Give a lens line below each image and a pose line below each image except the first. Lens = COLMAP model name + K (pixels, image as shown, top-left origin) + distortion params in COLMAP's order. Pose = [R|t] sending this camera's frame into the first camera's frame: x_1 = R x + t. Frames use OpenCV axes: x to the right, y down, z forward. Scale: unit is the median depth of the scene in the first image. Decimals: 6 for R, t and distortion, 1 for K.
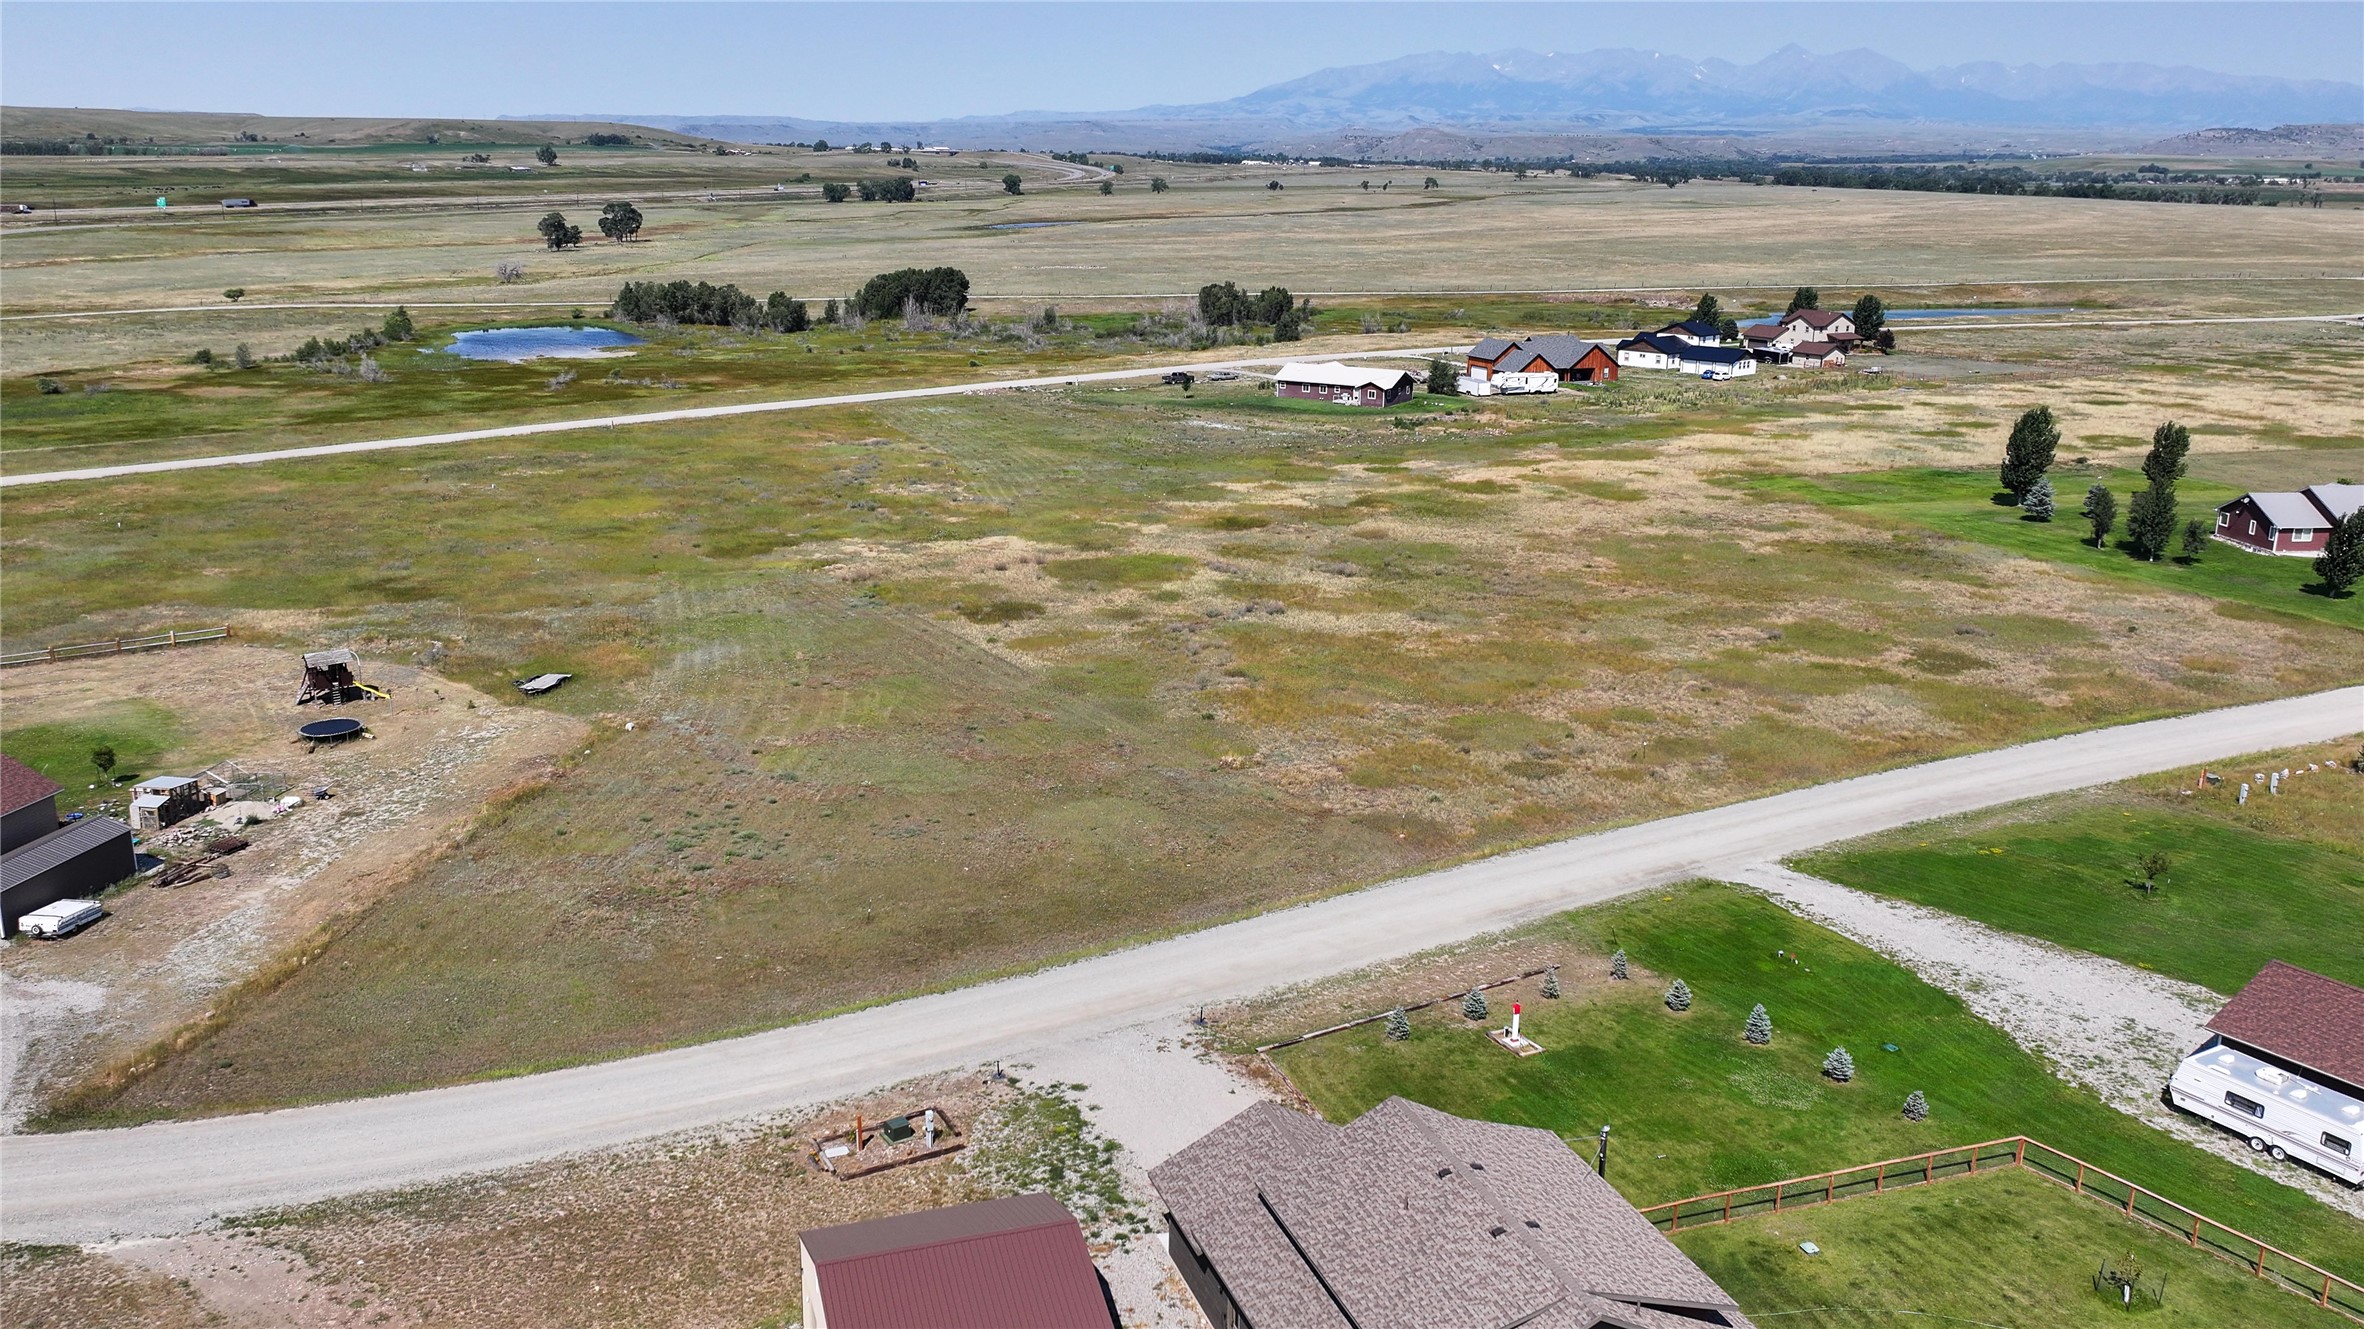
lens RADIAL K [[1920.9, 0, 1176.8], [0, 1920.9, 667.4], [0, 0, 1]] dist [0.009691, -0.011543]
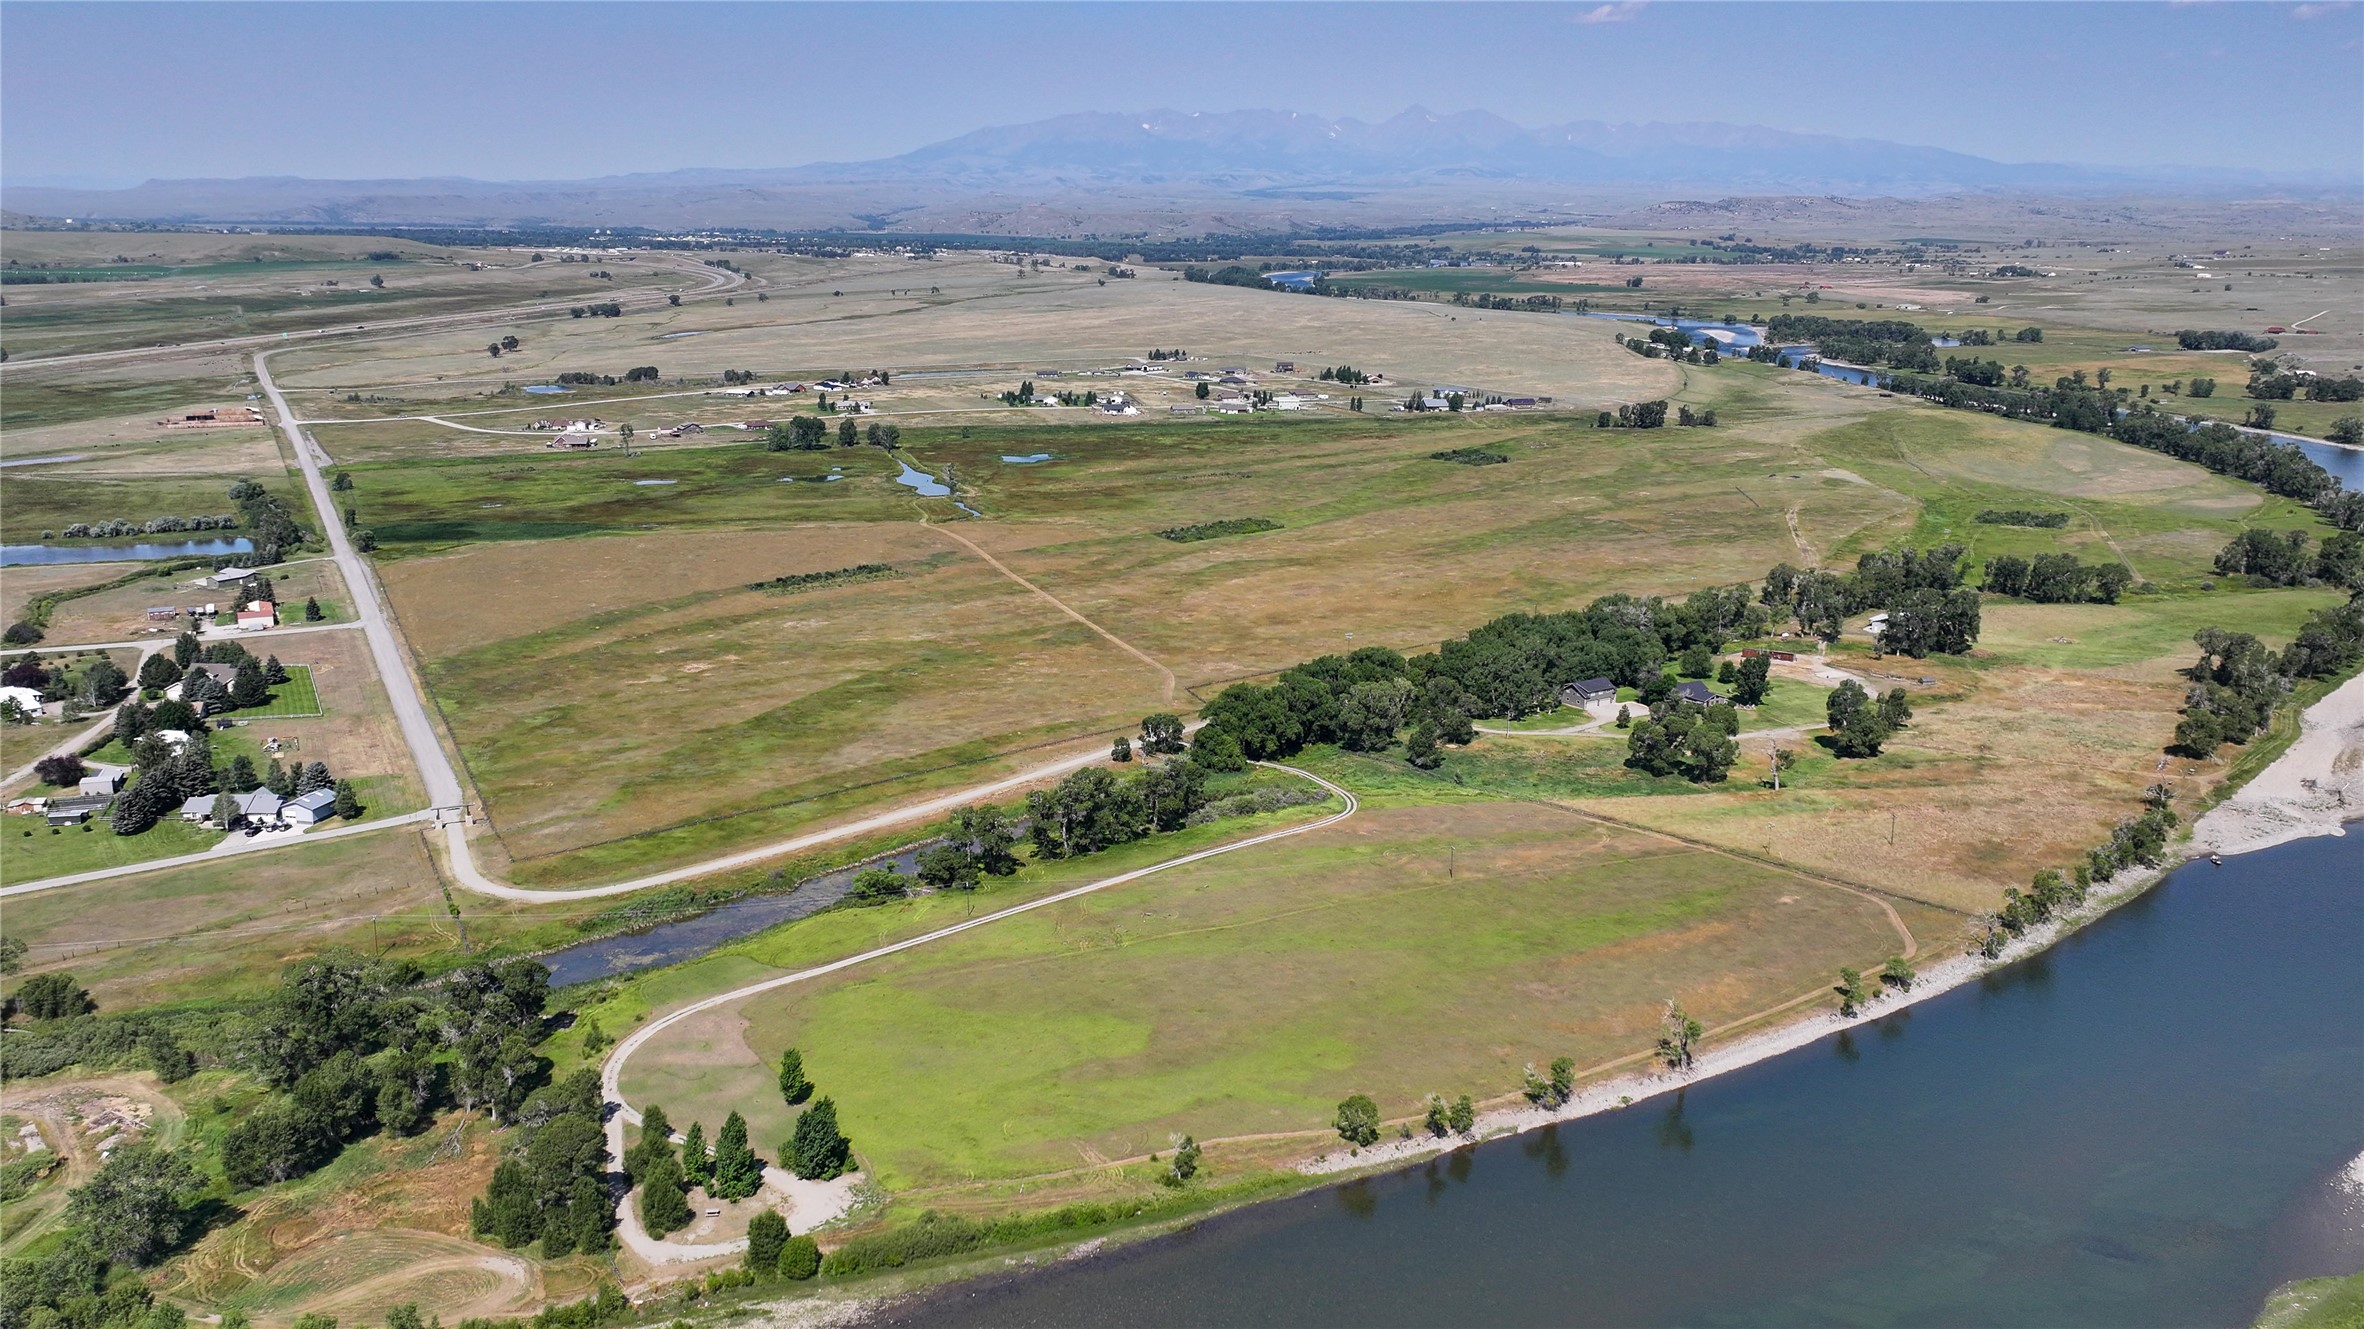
lens RADIAL K [[1920.9, 0, 1185.7], [0, 1920.9, 669.7], [0, 0, 1]] dist [0.009691, -0.011543]
pose [[0.986017, -0.044871, 0.160490, 0.904758], [0.048388, 0.998665, -0.018074, 1.628644], [-0.159464, 0.025587, 0.986872, -9.307072]]
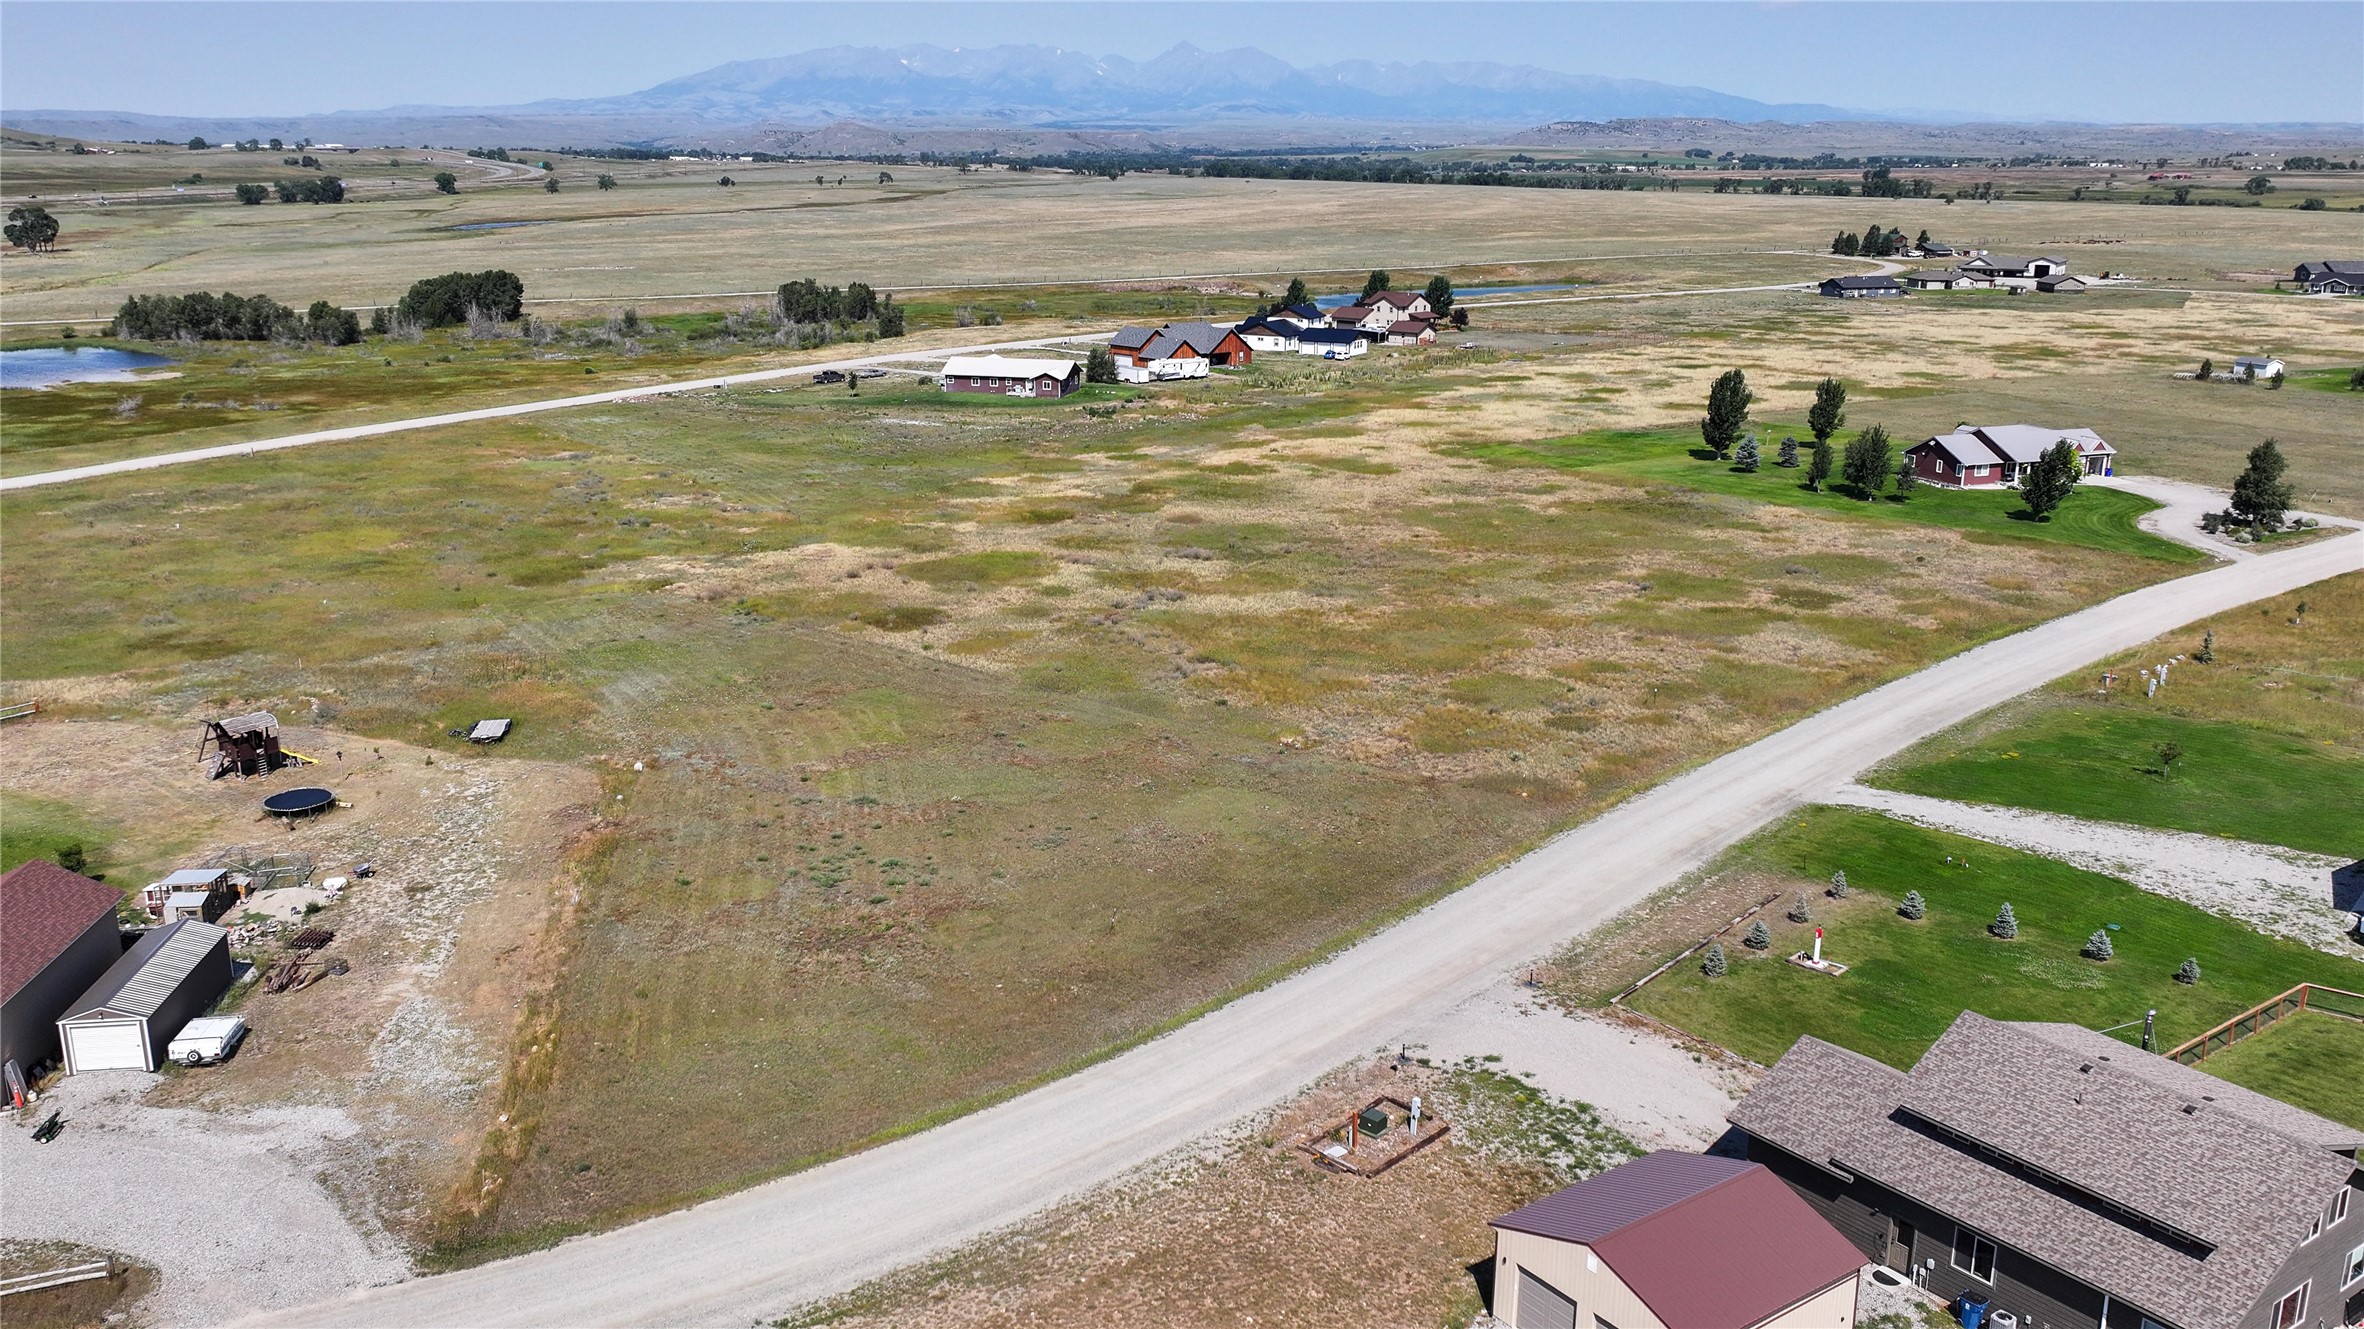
lens RADIAL K [[1920.9, 0, 1177.8], [0, 1920.9, 664.7], [0, 0, 1]] dist [0.009691, -0.011543]
pose [[0.957241, -0.080577, 0.277843, -0.279435], [0.080241, 0.996696, 0.012598, -0.008495], [-0.277940, 0.010235, 0.960544, 0.041555]]
